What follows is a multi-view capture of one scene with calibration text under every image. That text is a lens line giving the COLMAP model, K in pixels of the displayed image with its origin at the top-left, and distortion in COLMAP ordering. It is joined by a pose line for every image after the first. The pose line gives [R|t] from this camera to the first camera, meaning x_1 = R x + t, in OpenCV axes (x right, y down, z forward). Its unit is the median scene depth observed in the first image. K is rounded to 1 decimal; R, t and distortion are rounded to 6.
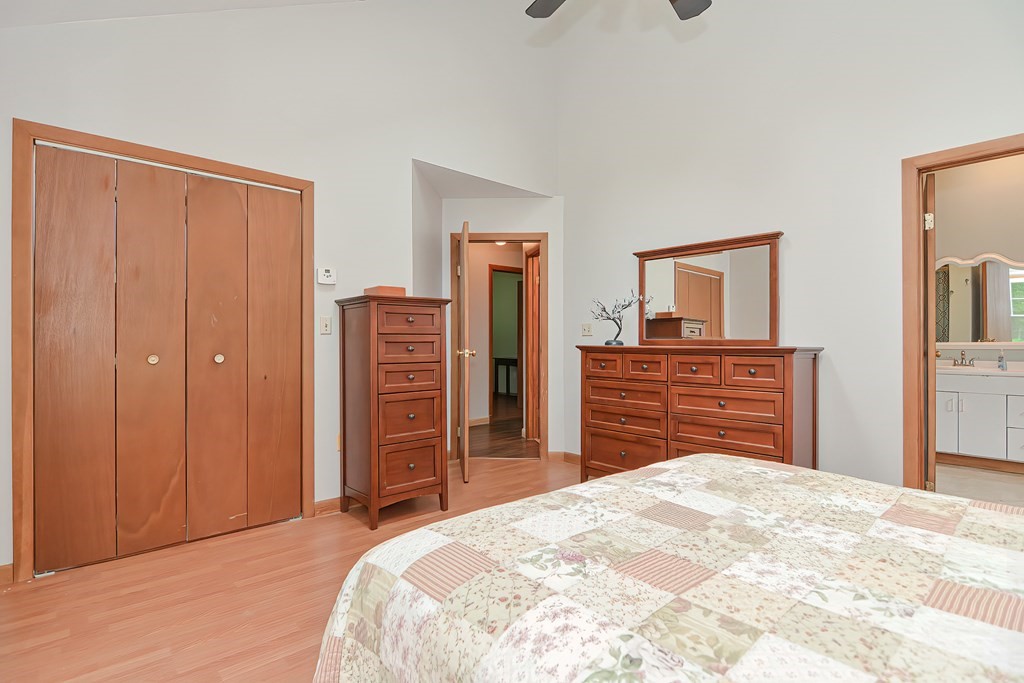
lens RADIAL K [[502.9, 0, 511.3], [0, 502.9, 339.4], [0, 0, 1]] dist [0.003643, -0.008775]
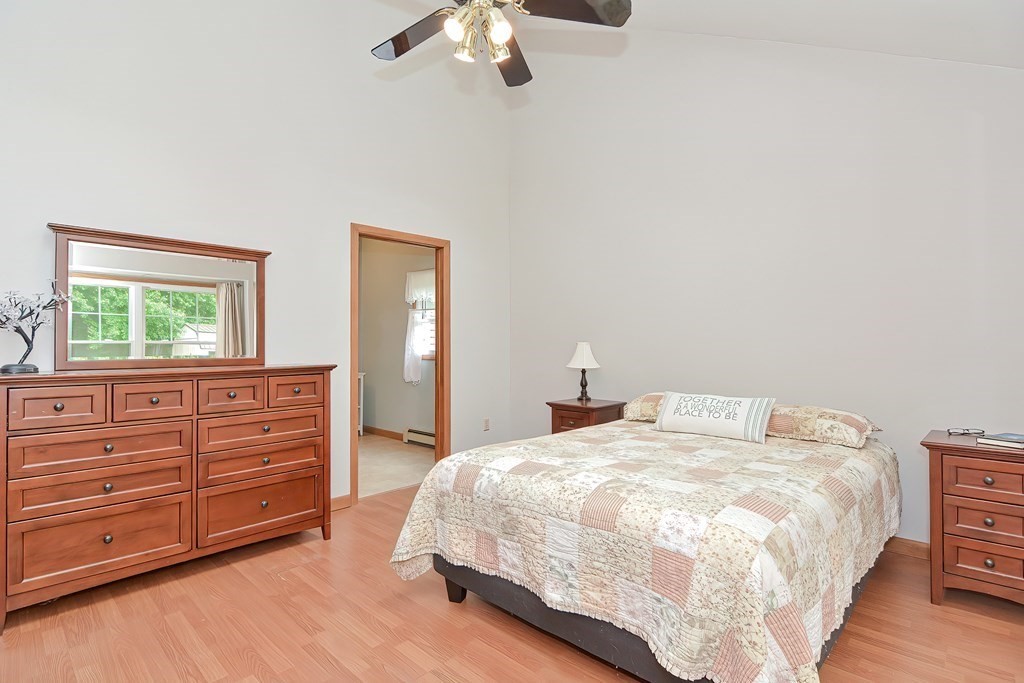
lens RADIAL K [[458.8, 0, 552.4], [0, 458.8, 341.8], [0, 0, 1]] dist [0.001034, -0.005771]
pose [[-0.078615, 0.010409, 0.996851, -0.494433], [0.000212, 0.999946, -0.010424, -0.024788], [-0.996905, -0.000608, -0.078613, 0.561148]]
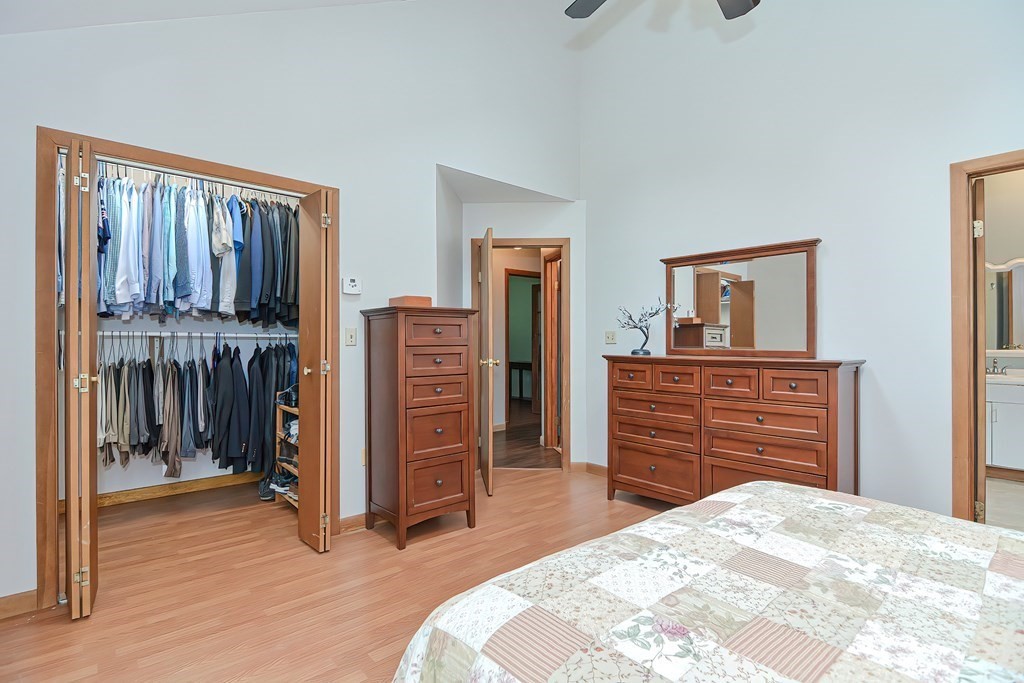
lens RADIAL K [[500.1, 0, 507.1], [0, 500.1, 339.5], [0, 0, 1]] dist [0.002469, -0.008651]
pose [[0.999844, 0.002858, -0.017429, -0.049923], [-0.002834, 0.999995, 0.001378, -0.024141], [0.017433, -0.001328, 0.999847, 0.038557]]
